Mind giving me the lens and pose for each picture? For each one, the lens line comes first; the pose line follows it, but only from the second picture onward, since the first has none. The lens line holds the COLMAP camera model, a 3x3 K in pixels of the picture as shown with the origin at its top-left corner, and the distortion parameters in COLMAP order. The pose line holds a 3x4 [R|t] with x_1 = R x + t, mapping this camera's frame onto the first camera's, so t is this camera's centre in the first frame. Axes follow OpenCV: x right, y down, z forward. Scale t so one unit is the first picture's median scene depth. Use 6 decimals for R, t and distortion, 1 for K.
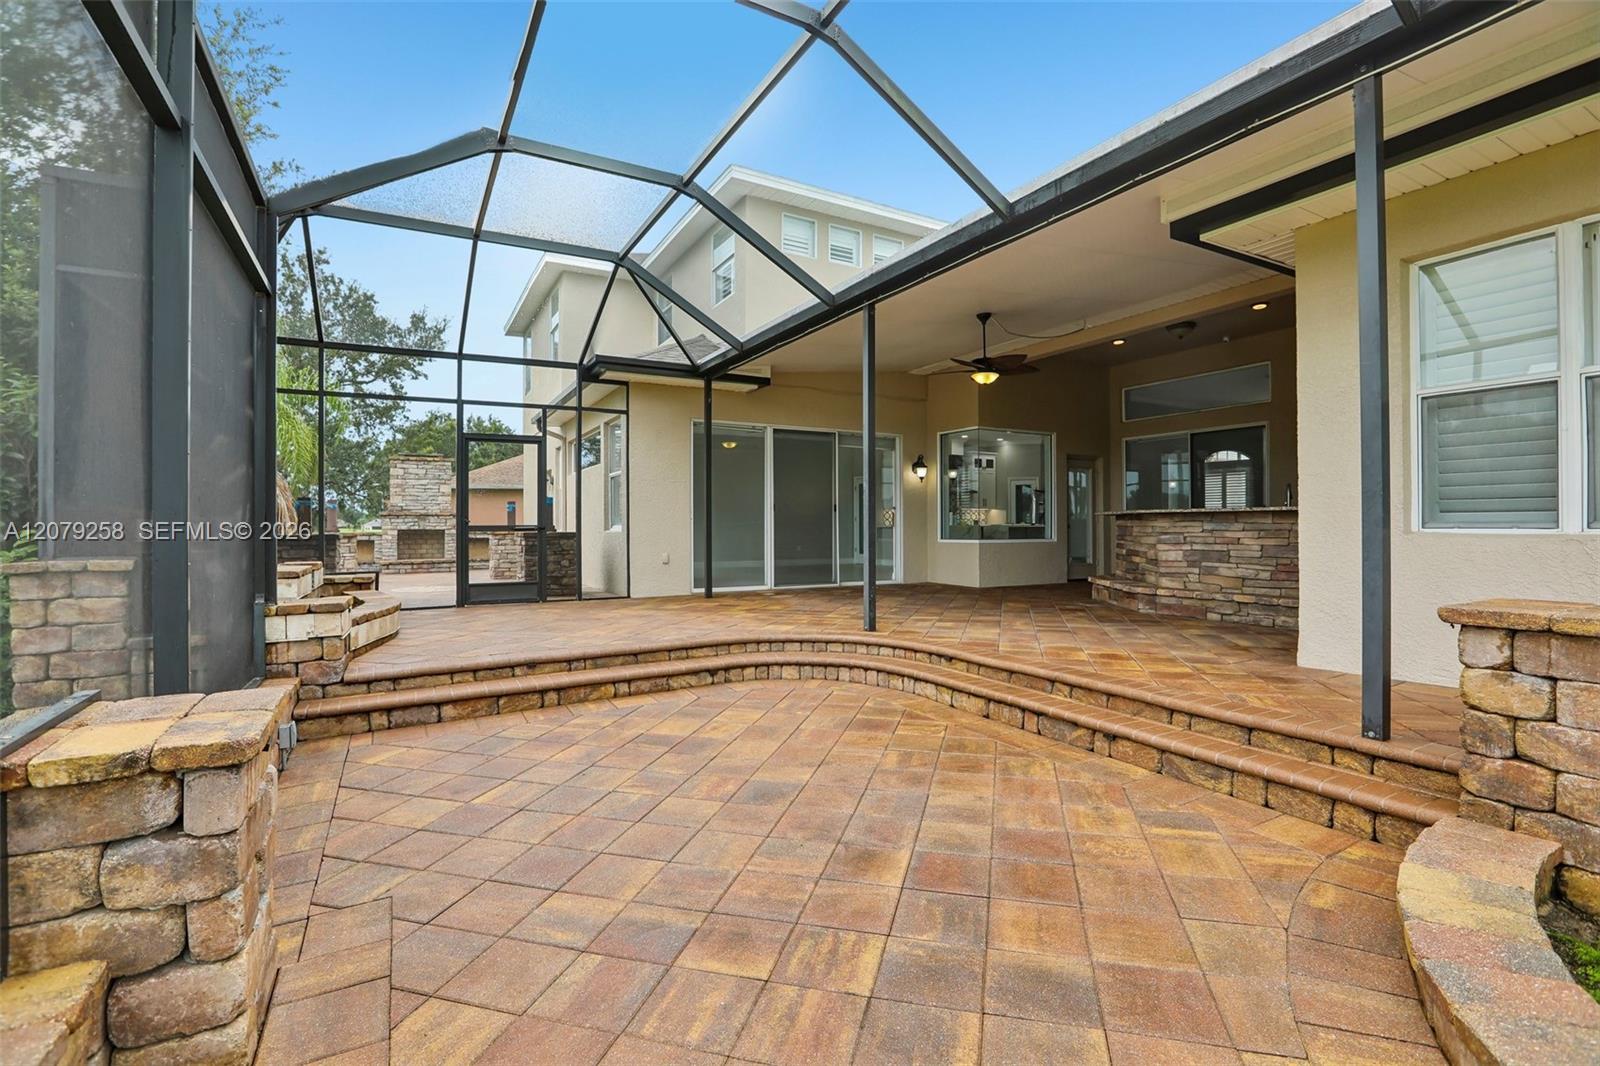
lens RADIAL K [[733.8, 0, 796.1], [0, 733.8, 533.1], [0, 0, 1]] dist [-0.044375, 0.013784]
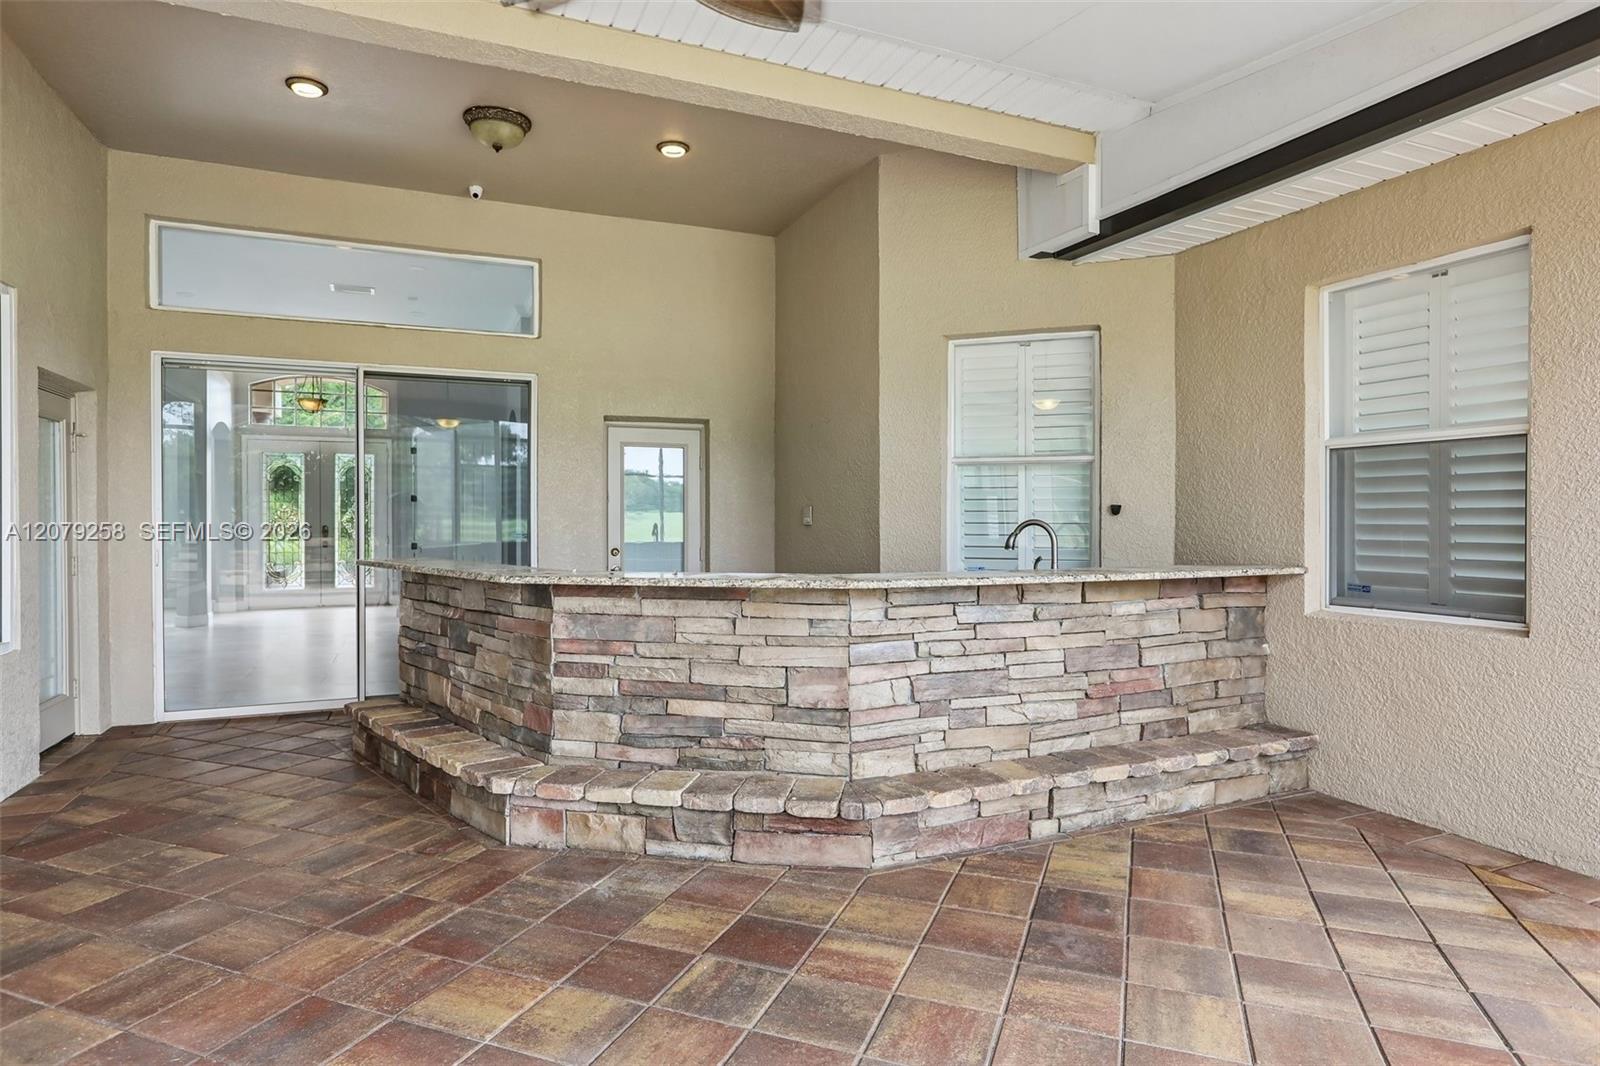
lens RADIAL K [[887.8, 0, 800.4], [0, 887.8, 529.3], [0, 0, 1]] dist [-0.001169, 0.000027]
pose [[0.083892, -0.001549, 0.996474, 0.041377], [0.010923, 0.999940, 0.000635, -0.060944], [-0.996415, 0.010831, 0.083904, 1.053471]]
